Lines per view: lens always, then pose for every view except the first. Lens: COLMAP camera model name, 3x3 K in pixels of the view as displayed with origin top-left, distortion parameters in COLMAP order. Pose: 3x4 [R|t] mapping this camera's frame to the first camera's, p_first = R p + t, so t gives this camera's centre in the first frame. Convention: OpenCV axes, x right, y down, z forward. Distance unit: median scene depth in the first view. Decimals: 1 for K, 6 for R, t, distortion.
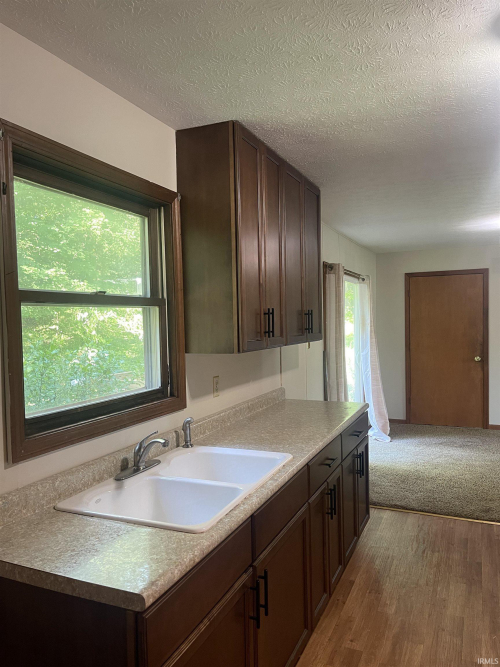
lens RADIAL K [[507.5, 0, 250.0], [0, 507.5, 333.5], [0, 0, 1]] dist [0.074613, -0.112406]
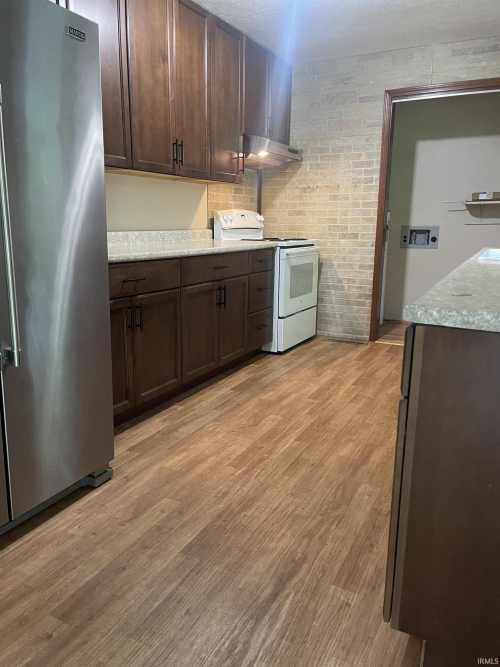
lens RADIAL K [[507.5, 0, 250.0], [0, 507.5, 333.5], [0, 0, 1]] dist [0.074613, -0.112406]
pose [[-0.998155, -0.005567, 0.060457, 0.363556], [0.009756, 0.968139, 0.250223, 0.090044], [-0.059924, 0.250351, -0.966299, 1.545571]]
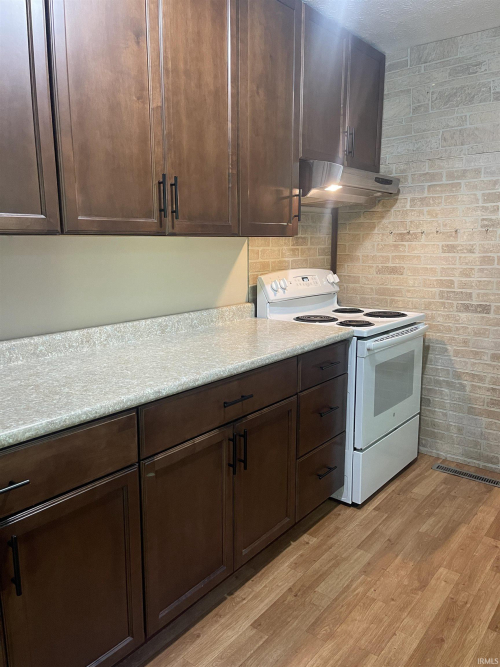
lens RADIAL K [[507.5, 0, 250.0], [0, 507.5, 333.5], [0, 0, 1]] dist [0.074613, -0.112406]
pose [[-0.968924, -0.020724, 0.246488, 0.332125], [0.031068, 0.978397, 0.204387, 0.026458], [-0.245399, 0.205693, -0.947349, 1.002925]]
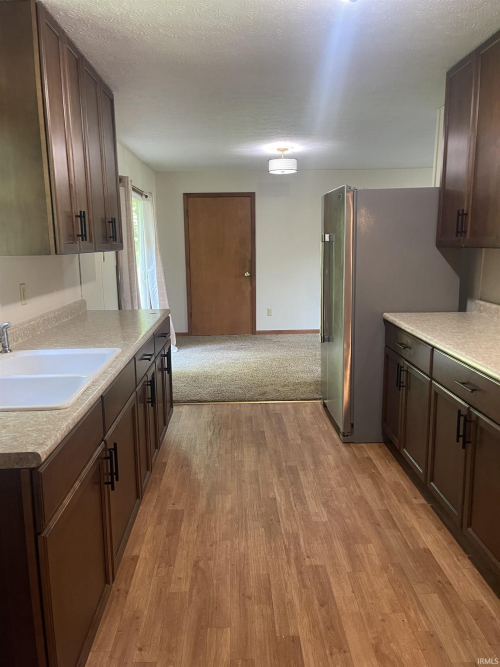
lens RADIAL K [[507.5, 0, 250.0], [0, 507.5, 333.5], [0, 0, 1]] dist [0.074613, -0.112406]
pose [[0.900113, -0.069744, 0.430037, -0.096491], [0.008534, 0.989736, 0.142653, 0.040829], [-0.435572, -0.124734, 0.891470, -0.052066]]
